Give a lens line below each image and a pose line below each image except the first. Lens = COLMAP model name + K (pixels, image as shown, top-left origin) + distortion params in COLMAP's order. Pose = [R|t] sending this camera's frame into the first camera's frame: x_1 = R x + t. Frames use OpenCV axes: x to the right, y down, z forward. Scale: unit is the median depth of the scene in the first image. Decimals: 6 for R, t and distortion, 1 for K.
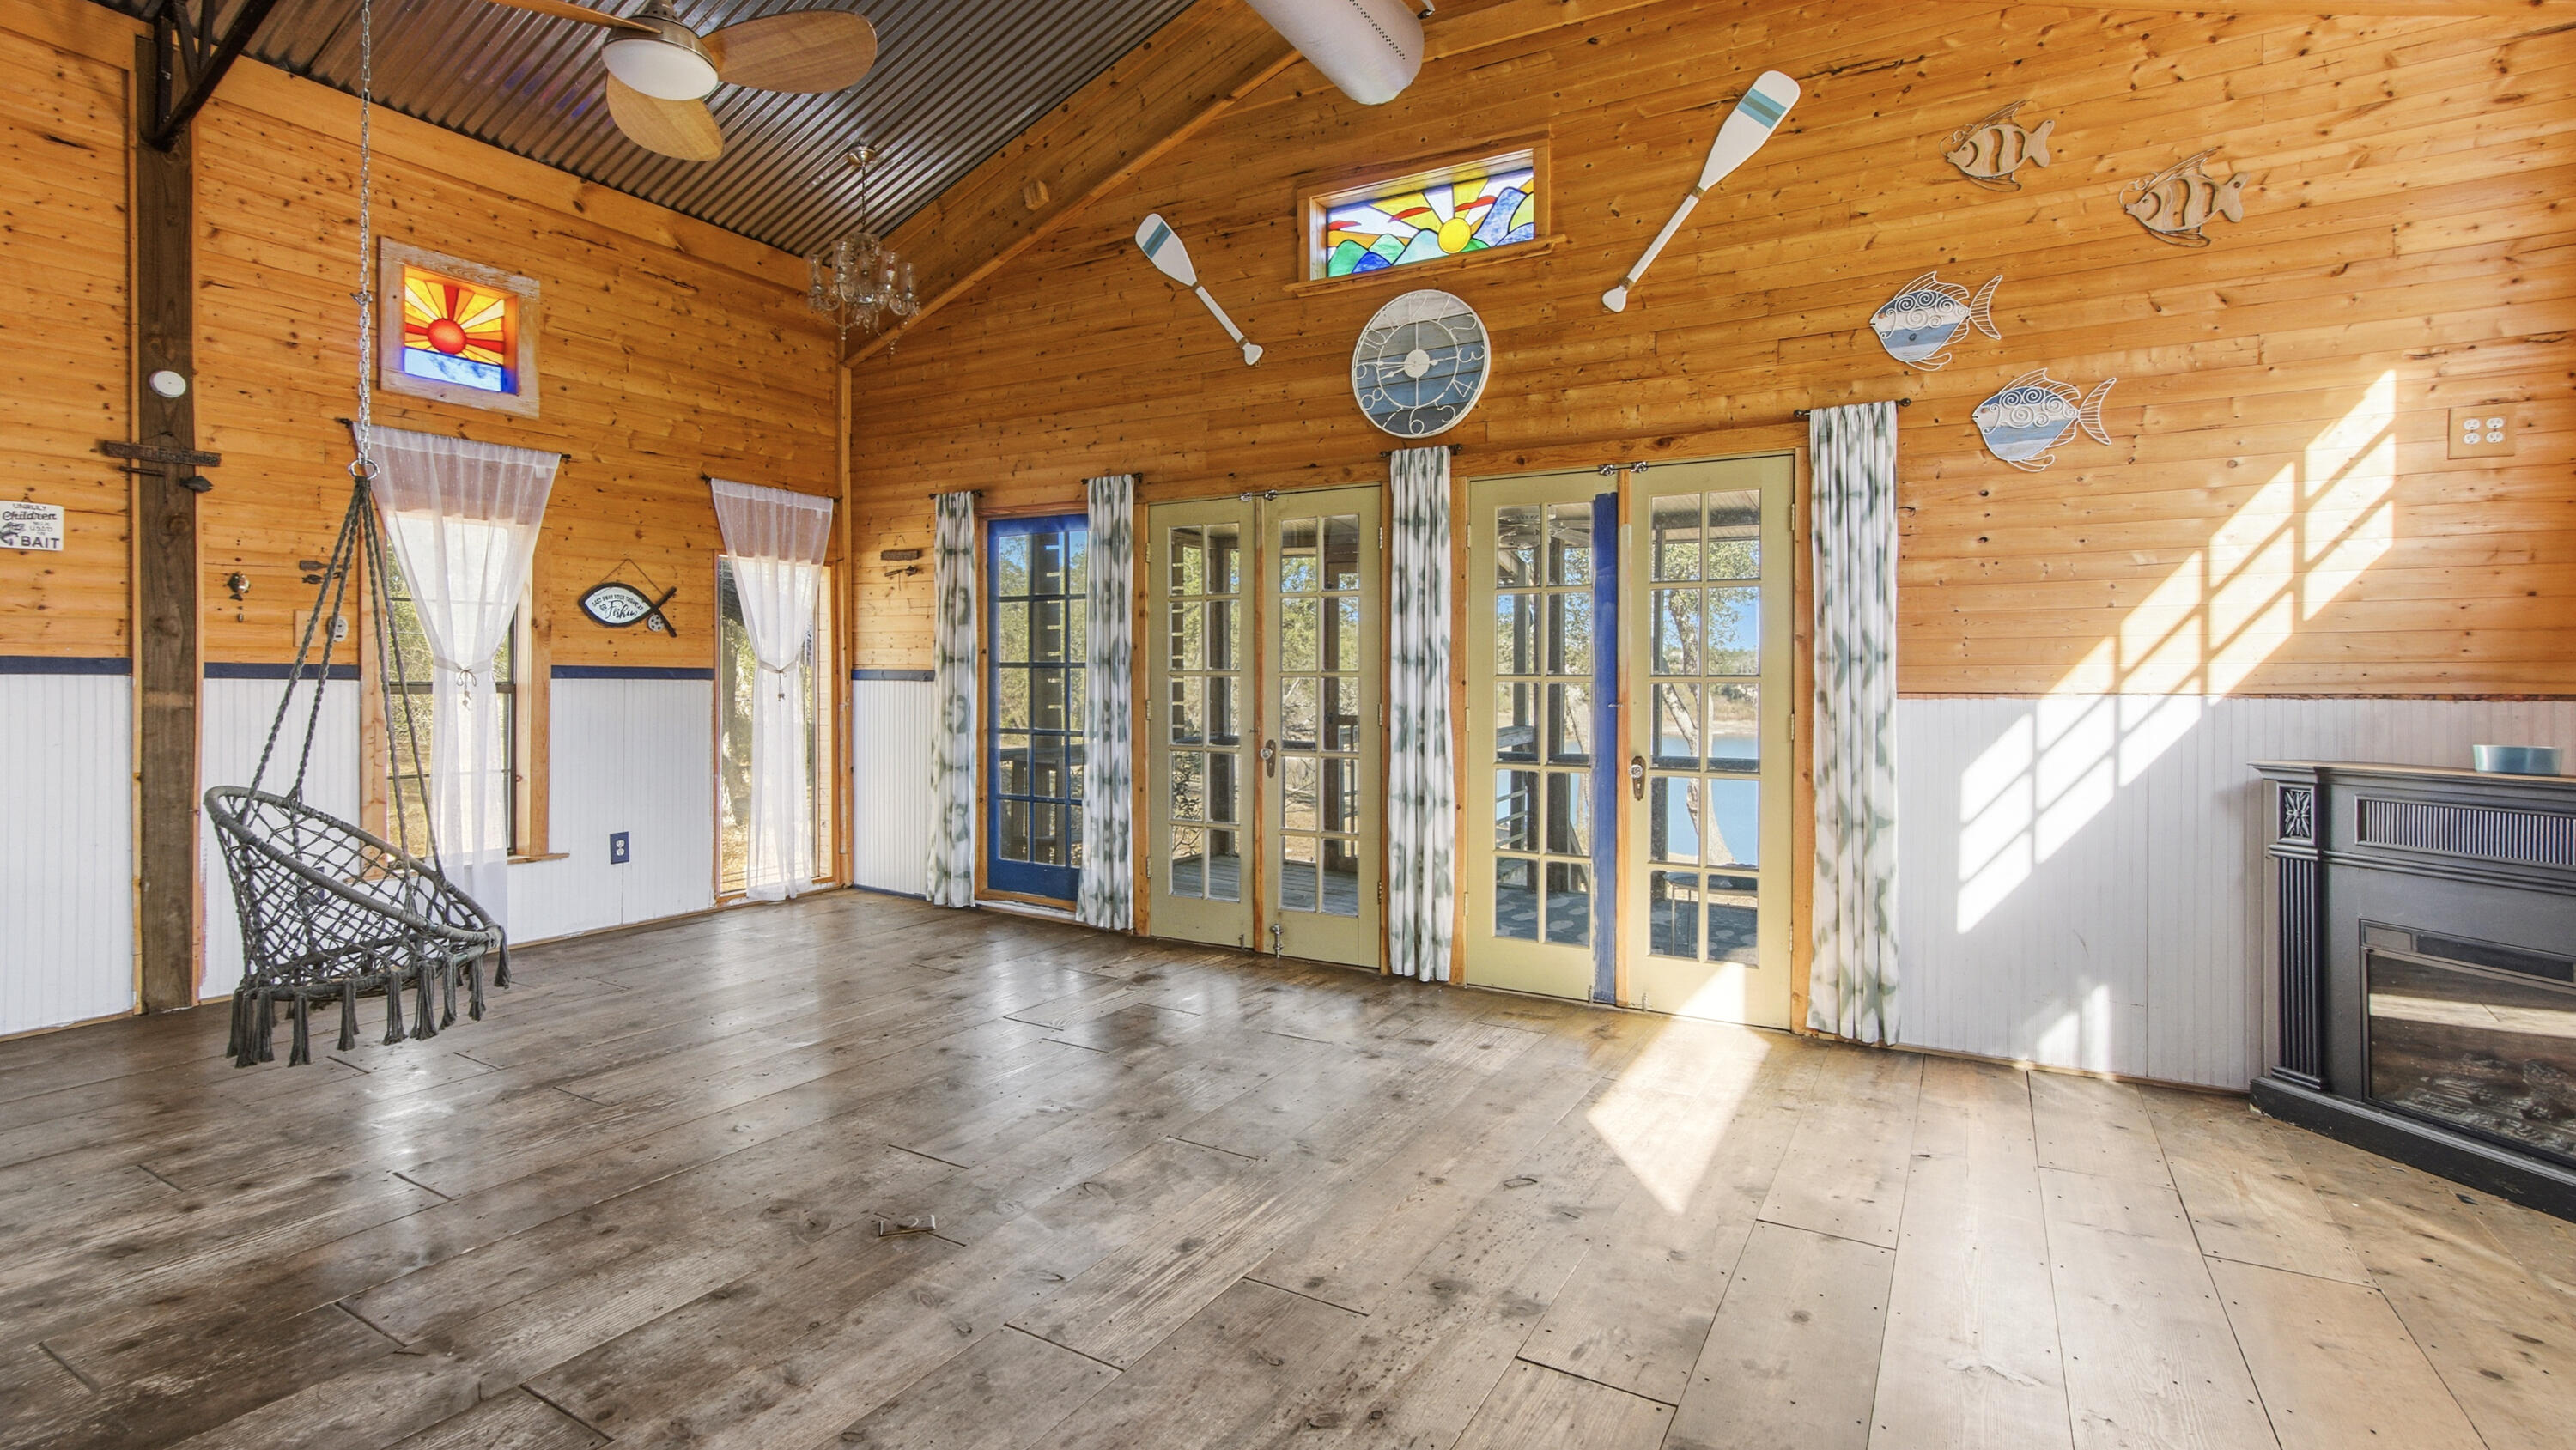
lens RADIAL K [[1186.3, 0, 1288.8], [0, 1186.3, 680.4], [0, 0, 1]] dist [-0.001805, 0.000153]
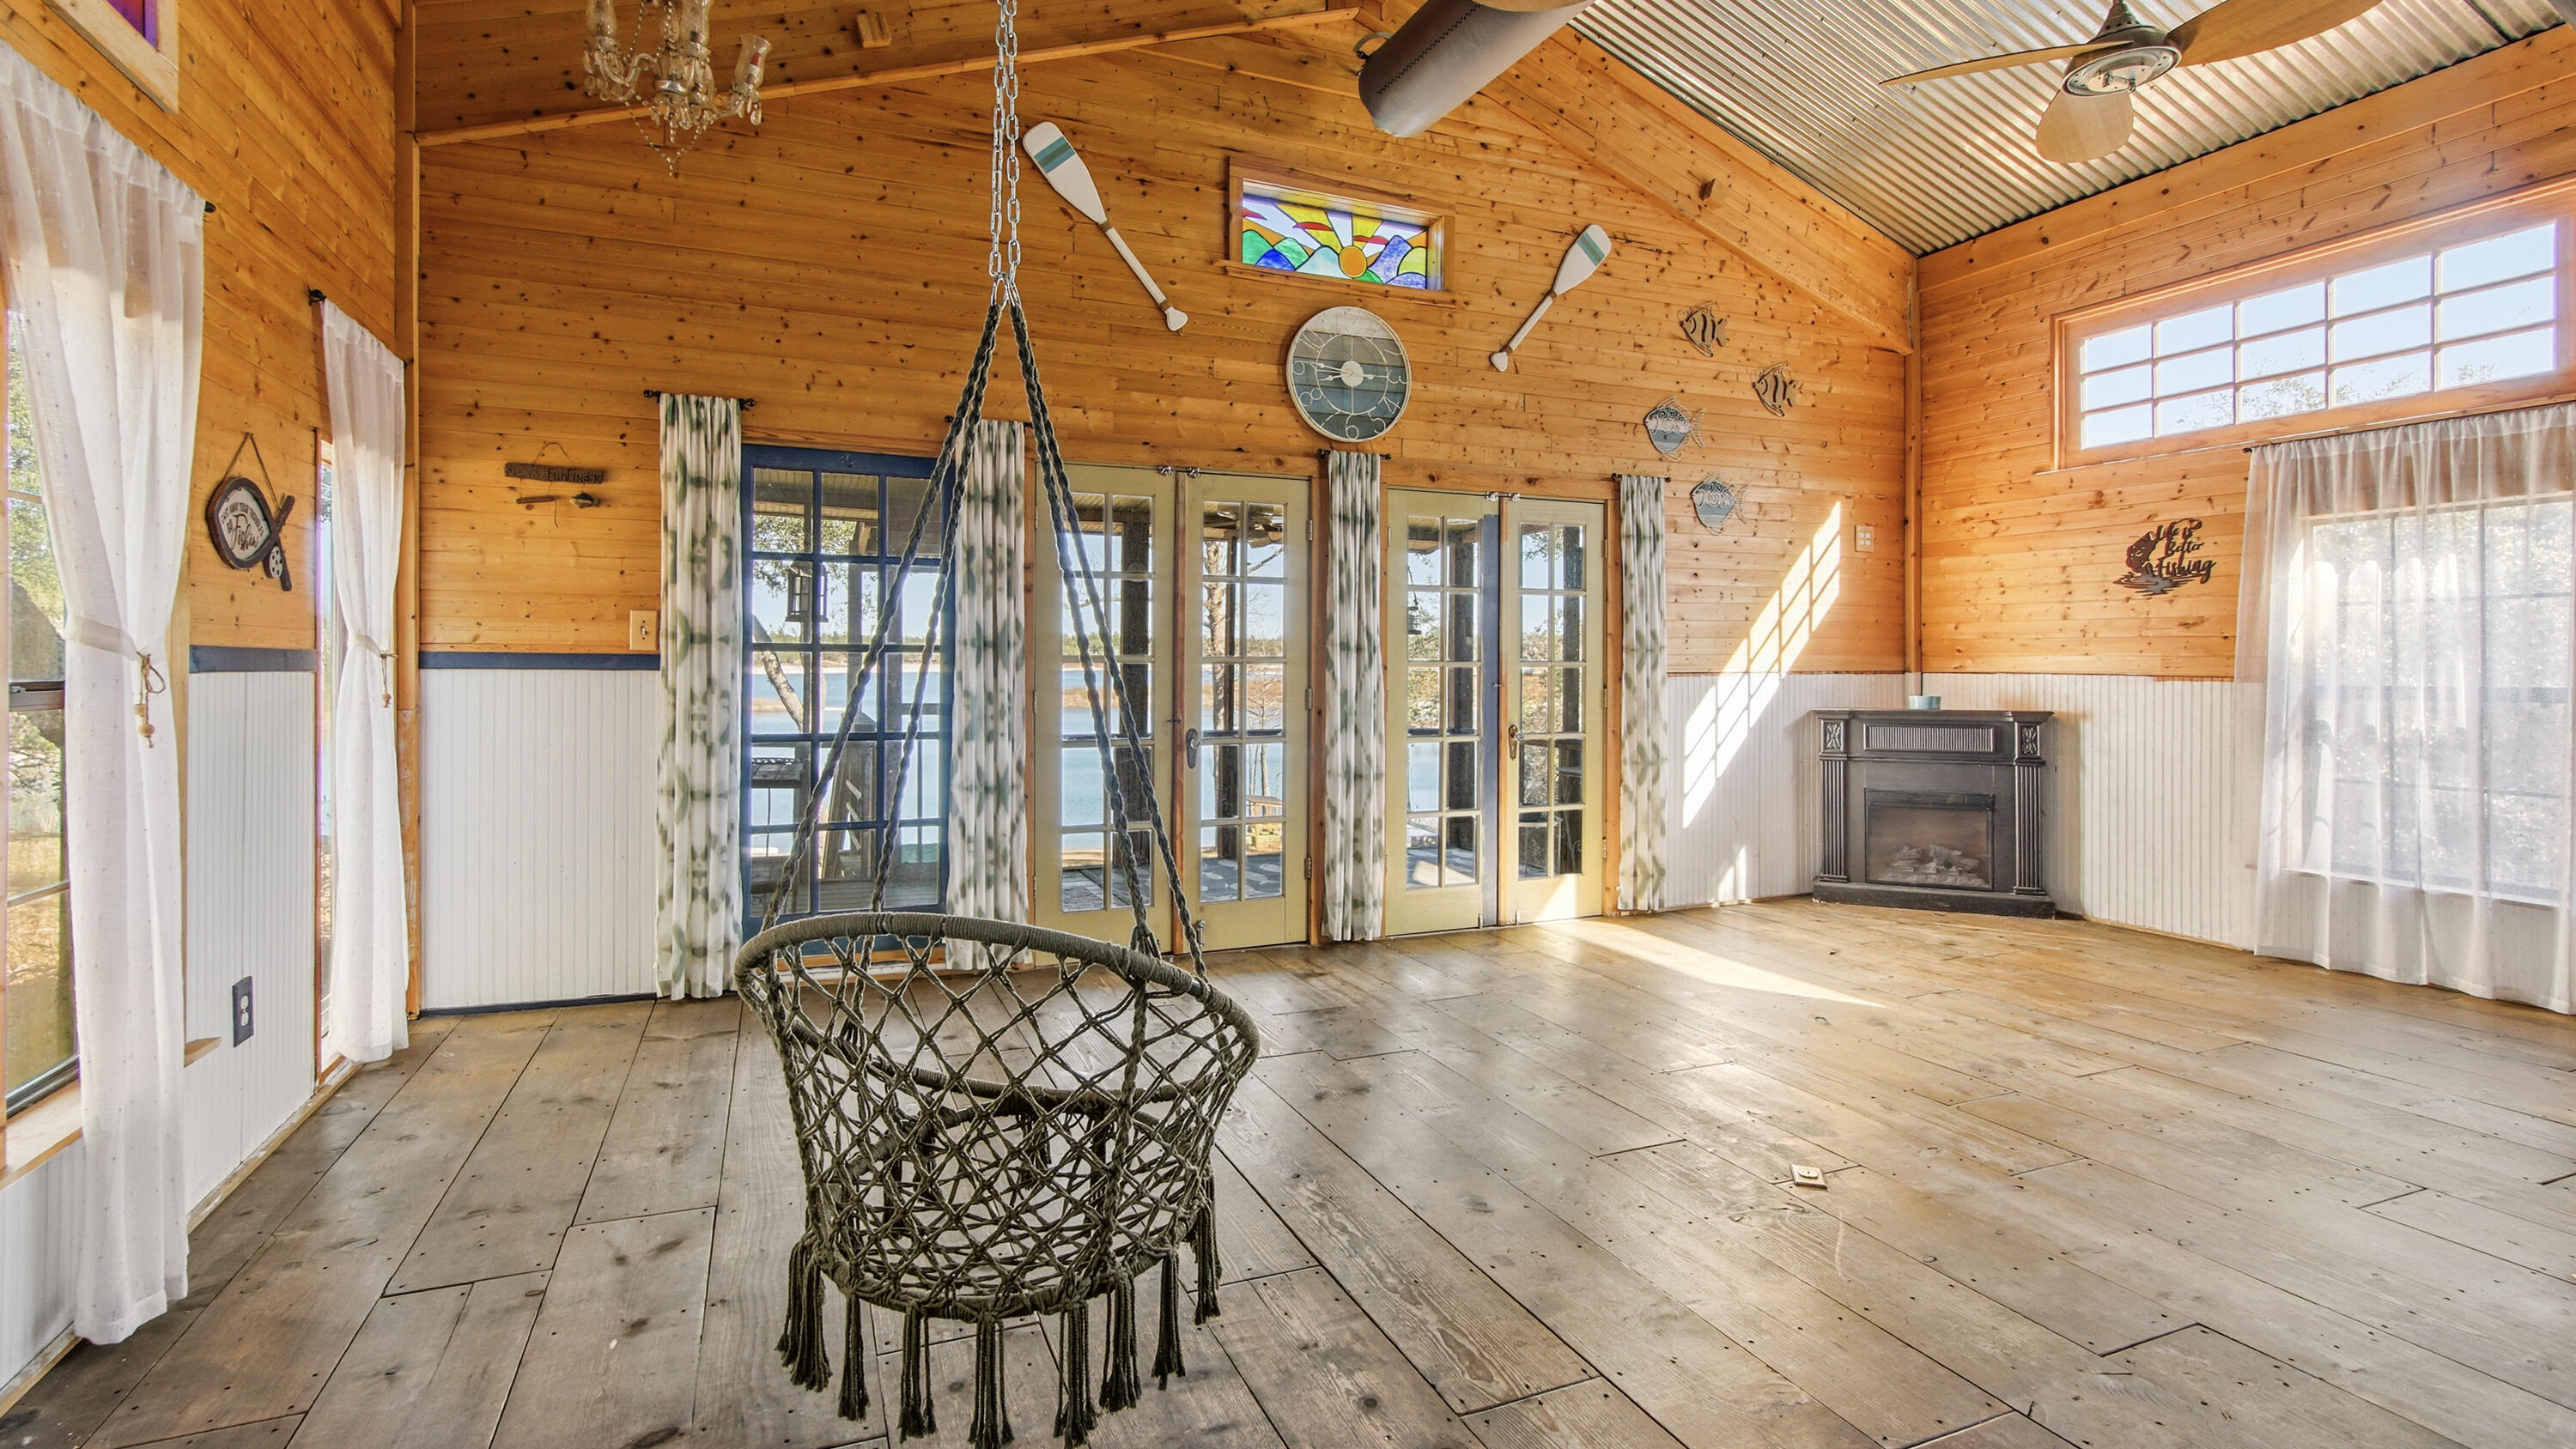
lens RADIAL K [[1188.7, 0, 1291.4], [0, 1188.7, 661.0], [0, 0, 1]] dist [-0.006060, 0.004194]
pose [[0.595895, -0.002989, 0.803057, -0.792060], [0.000462, 0.999994, 0.003378, -0.008425], [-0.803062, -0.001642, 0.595893, 0.394551]]
